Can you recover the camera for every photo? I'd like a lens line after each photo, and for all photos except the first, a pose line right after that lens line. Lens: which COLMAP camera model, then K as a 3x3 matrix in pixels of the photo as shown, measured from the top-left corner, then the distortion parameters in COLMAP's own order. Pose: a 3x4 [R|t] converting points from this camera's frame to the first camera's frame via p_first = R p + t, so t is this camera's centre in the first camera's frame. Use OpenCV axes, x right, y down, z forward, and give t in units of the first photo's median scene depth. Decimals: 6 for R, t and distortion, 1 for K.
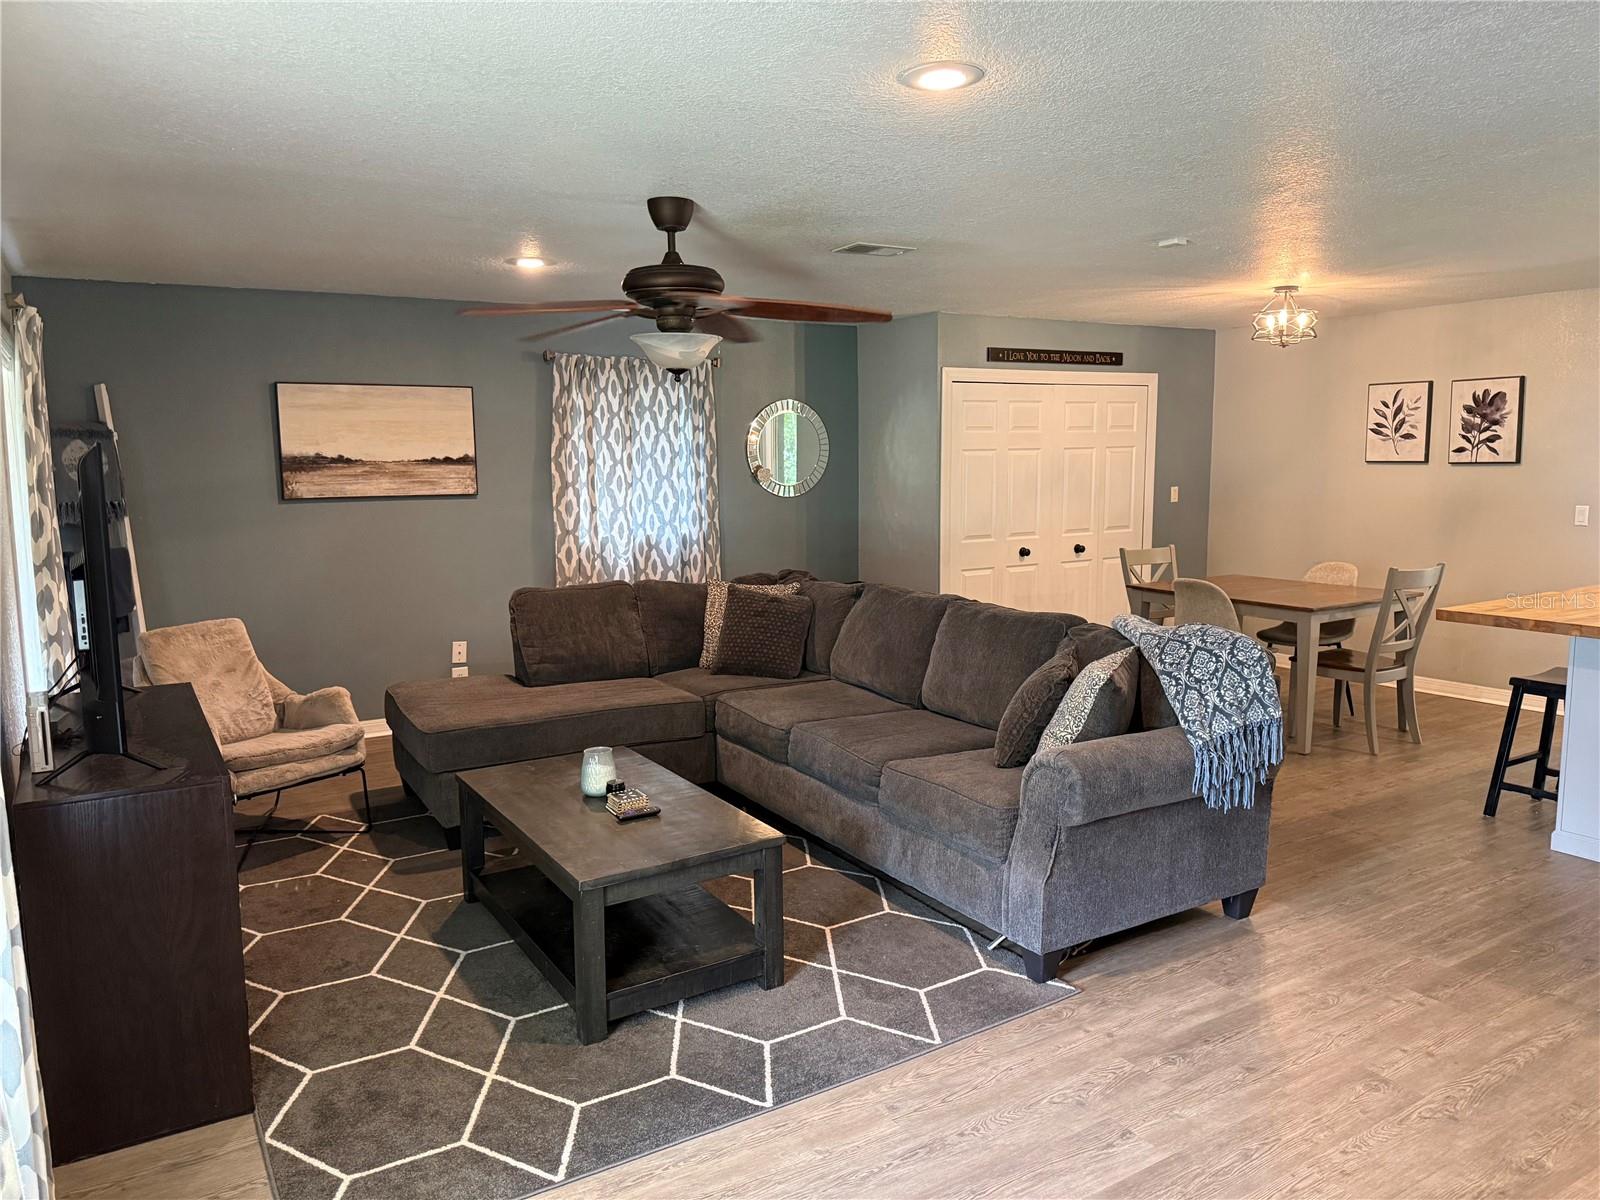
lens RADIAL K [[1131.4, 0, 796.6], [0, 1131.4, 604.1], [0, 0, 1]] dist [0.068947, -0.095593]
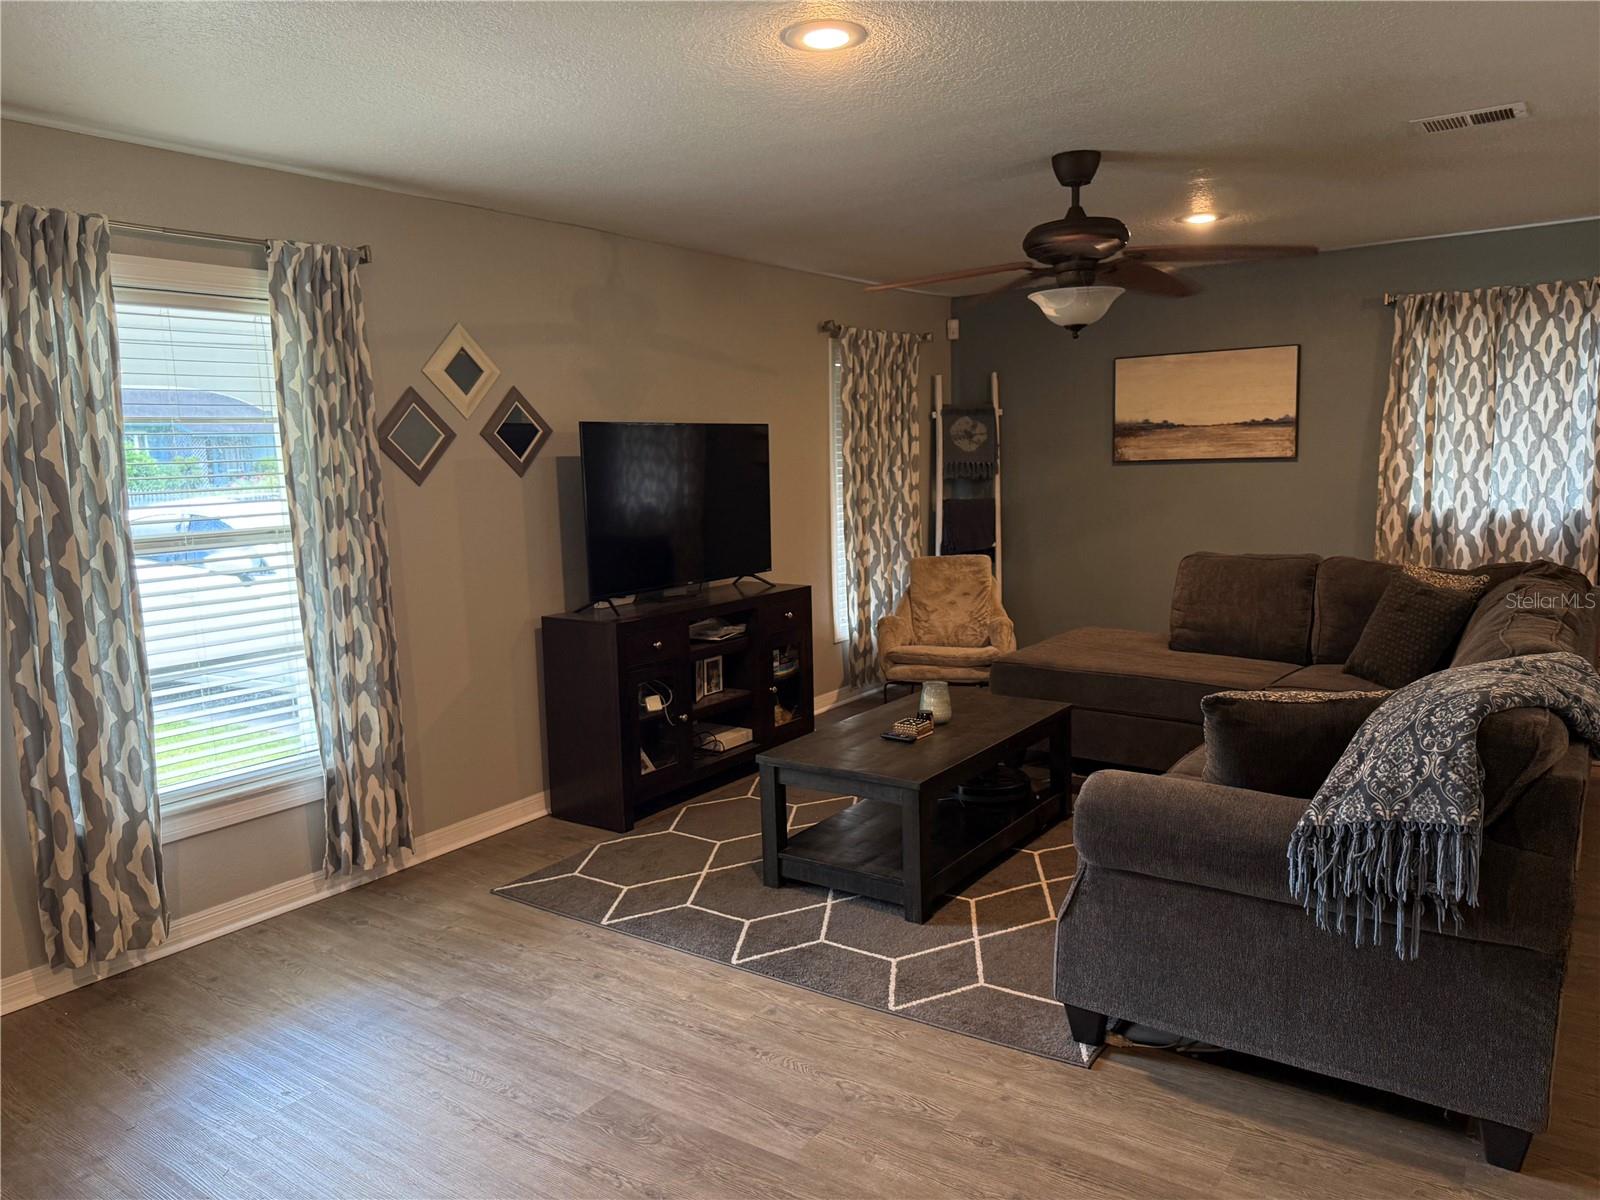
lens RADIAL K [[1131.4, 0, 789.7], [0, 1131.4, 602.4], [0, 0, 1]] dist [0.068947, -0.095593]
pose [[0.382916, 0.118395, -0.916165, 0.477612], [-0.097470, 0.991395, 0.087379, -0.019704], [0.918627, 0.055840, 0.391161, 0.260759]]
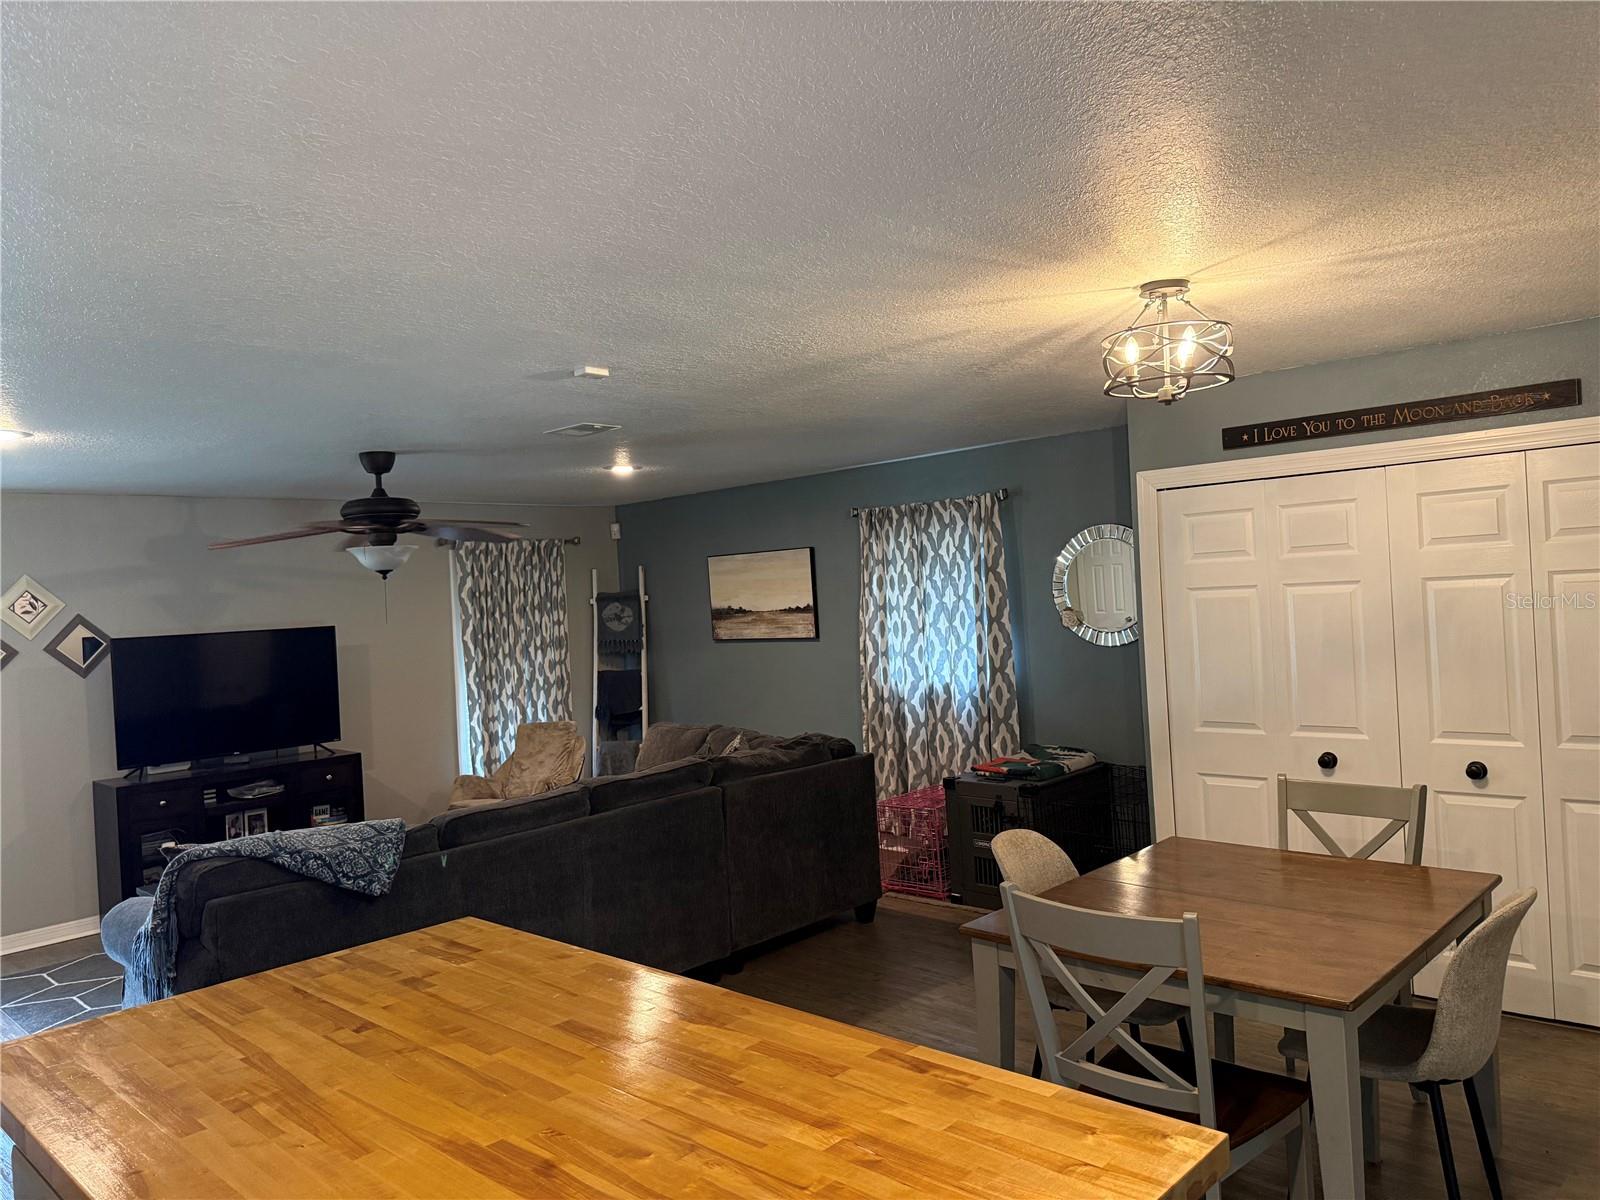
lens RADIAL K [[1131.4, 0, 801.0], [0, 1131.4, 598.0], [0, 0, 1]] dist [0.068947, -0.095593]
pose [[0.254992, -0.000383, -0.966943, 0.875195], [-0.077259, 0.996795, -0.020768, -0.119897], [0.963852, 0.080001, 0.254146, 0.740006]]
